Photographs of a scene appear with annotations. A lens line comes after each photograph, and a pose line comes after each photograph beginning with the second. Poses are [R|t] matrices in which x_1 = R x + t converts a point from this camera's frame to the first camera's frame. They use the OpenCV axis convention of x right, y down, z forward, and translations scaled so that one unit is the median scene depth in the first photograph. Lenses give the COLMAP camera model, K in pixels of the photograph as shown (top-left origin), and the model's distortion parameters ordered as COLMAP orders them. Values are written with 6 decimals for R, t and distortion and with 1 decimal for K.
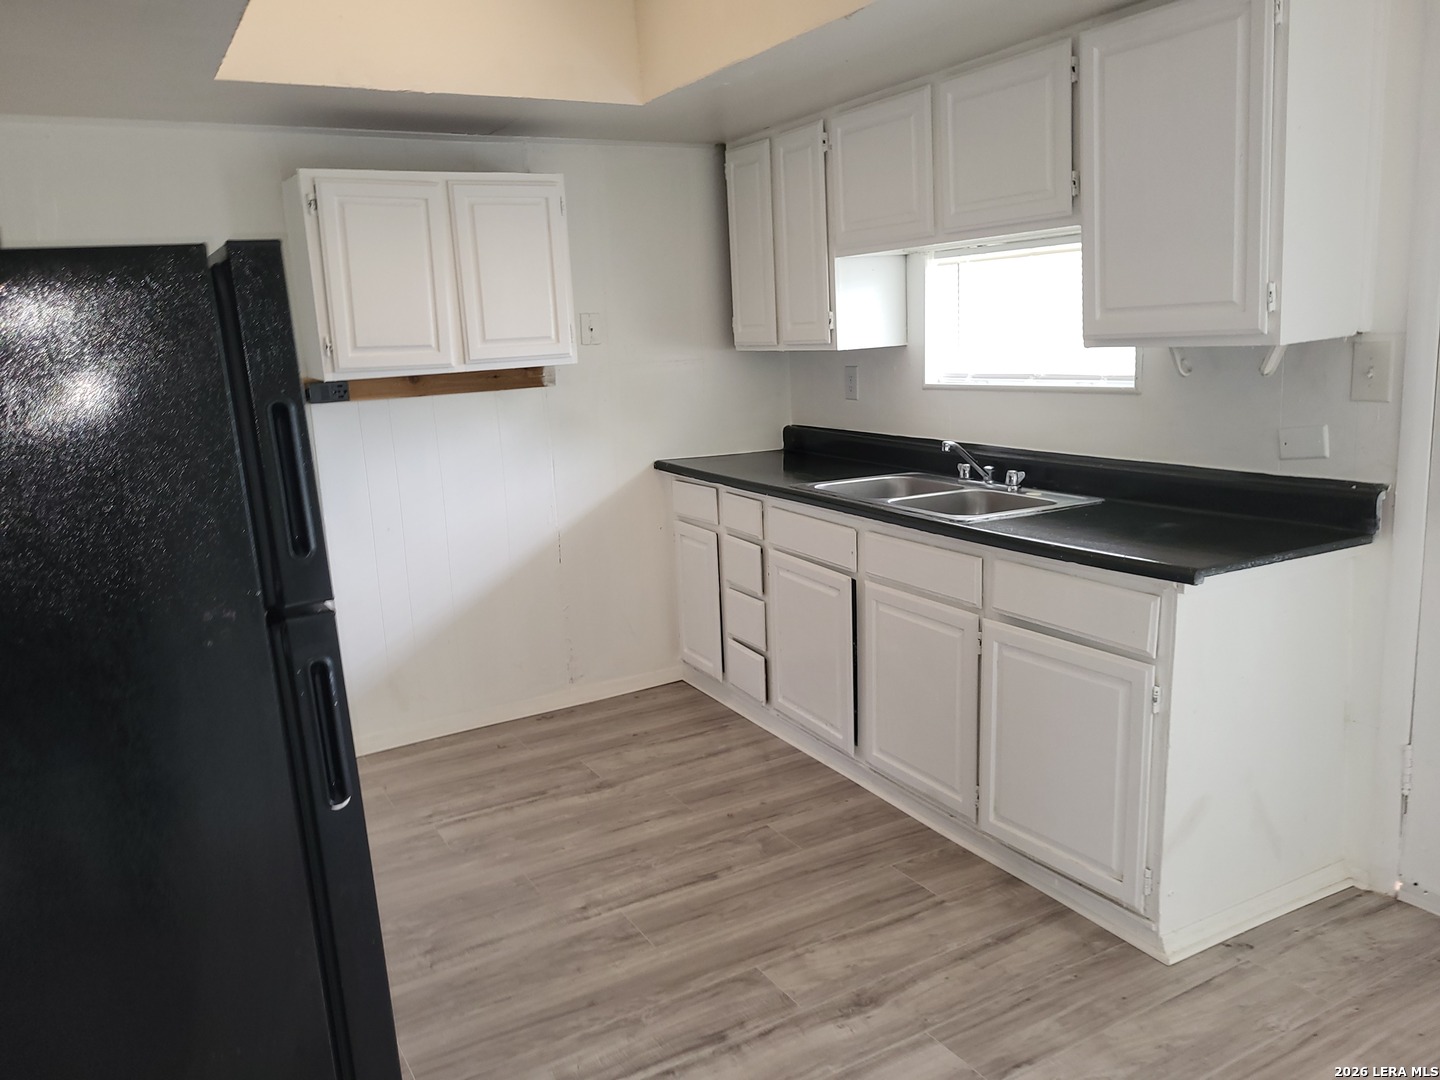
lens RADIAL K [[1093.5, 0, 720.3], [0, 1093.5, 538.0], [0, 0, 1]] dist [0.034147, -0.000490]
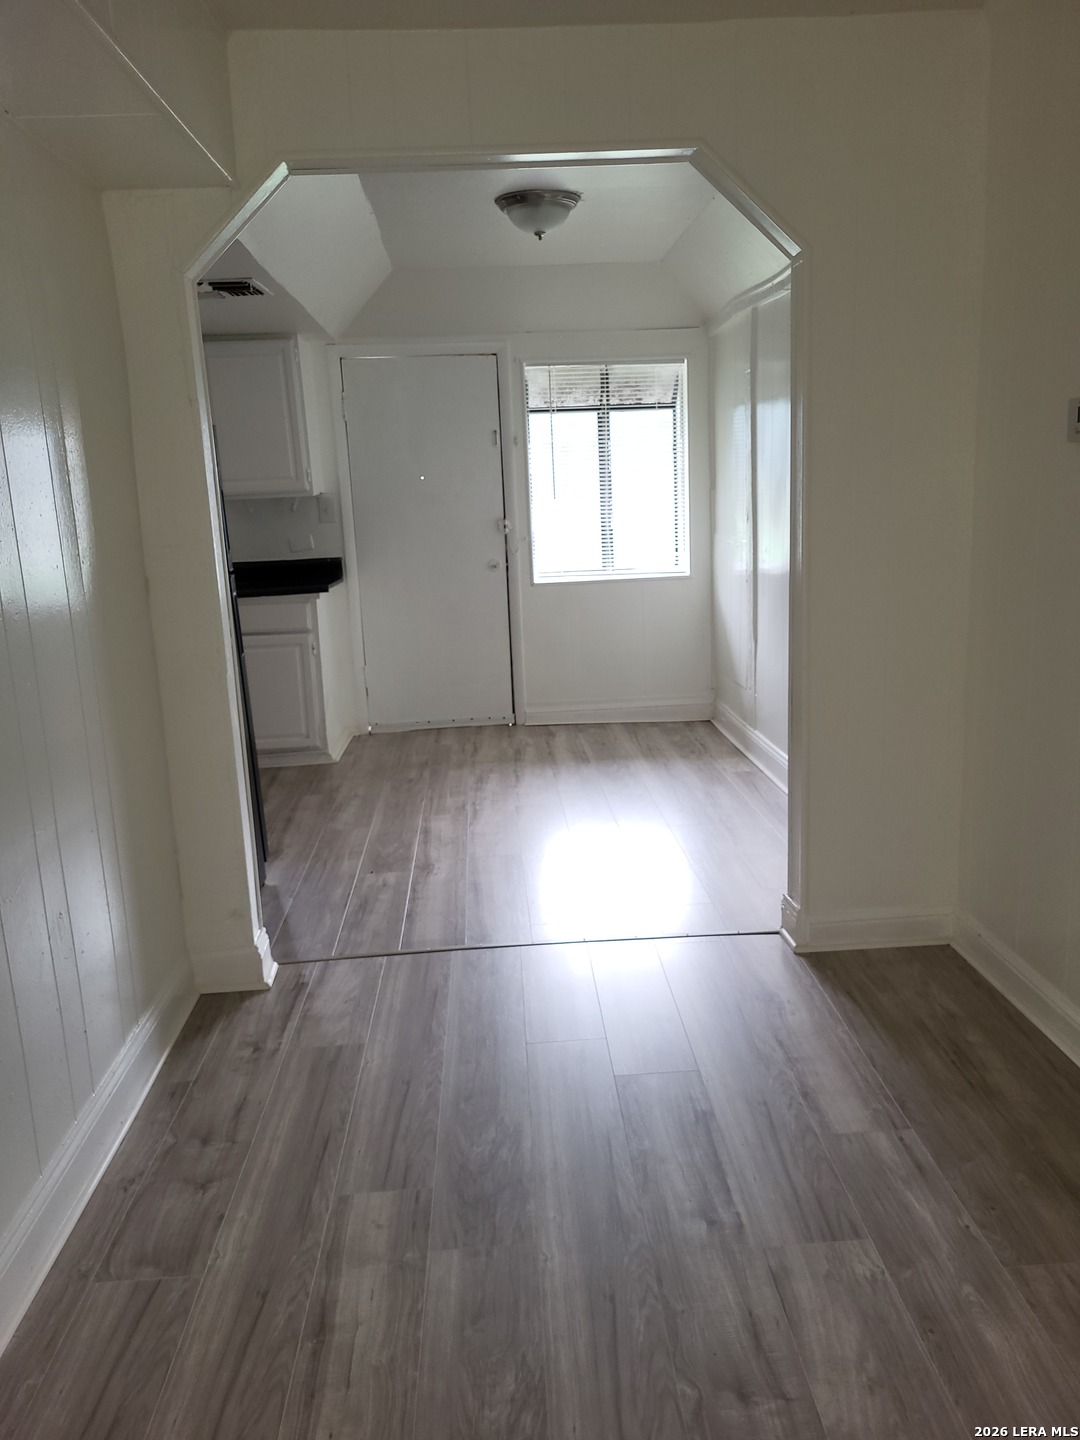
lens RADIAL K [[1093.5, 0, 540.1], [0, 1093.5, 722.6], [0, 0, 1]] dist [0.034147, -0.000490]
pose [[0.442116, -0.155177, 0.883433, -1.003309], [0.188294, 0.979031, 0.077737, 0.147059], [-0.876971, 0.131976, 0.462064, -0.310399]]
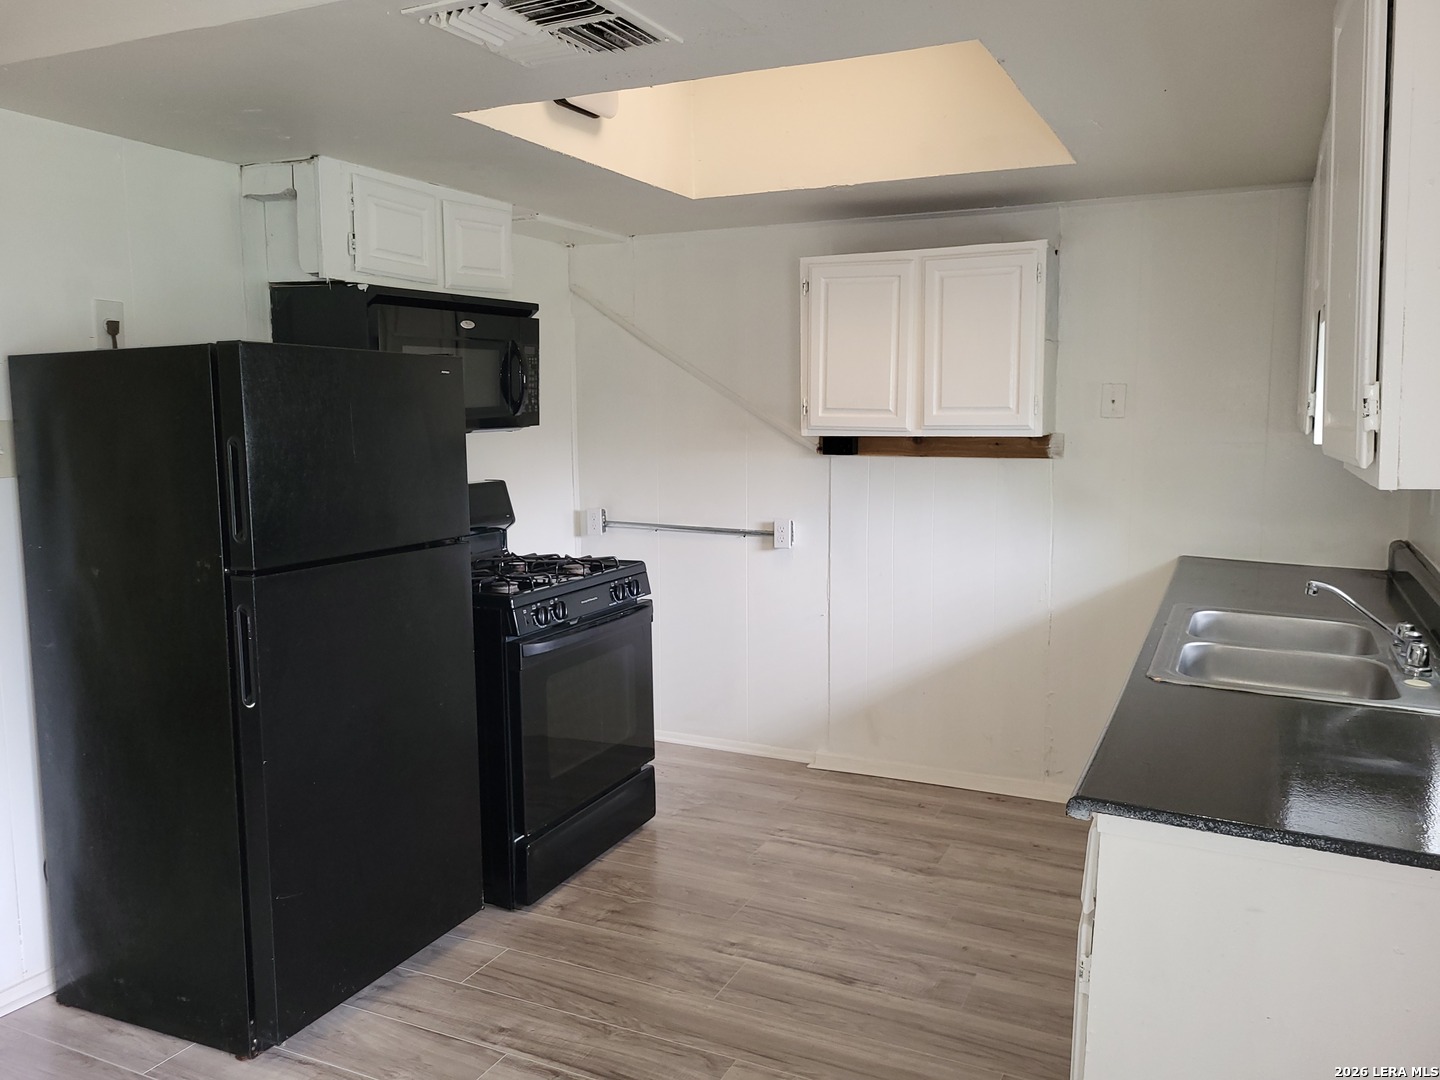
lens RADIAL K [[1093.5, 0, 722.7], [0, 1093.5, 529.3], [0, 0, 1]] dist [0.034147, -0.000490]
pose [[0.579723, 0.142178, -0.802313, 0.561270], [-0.182271, 0.982335, 0.042377, -0.082845], [0.794165, 0.121672, 0.595397, 0.268348]]
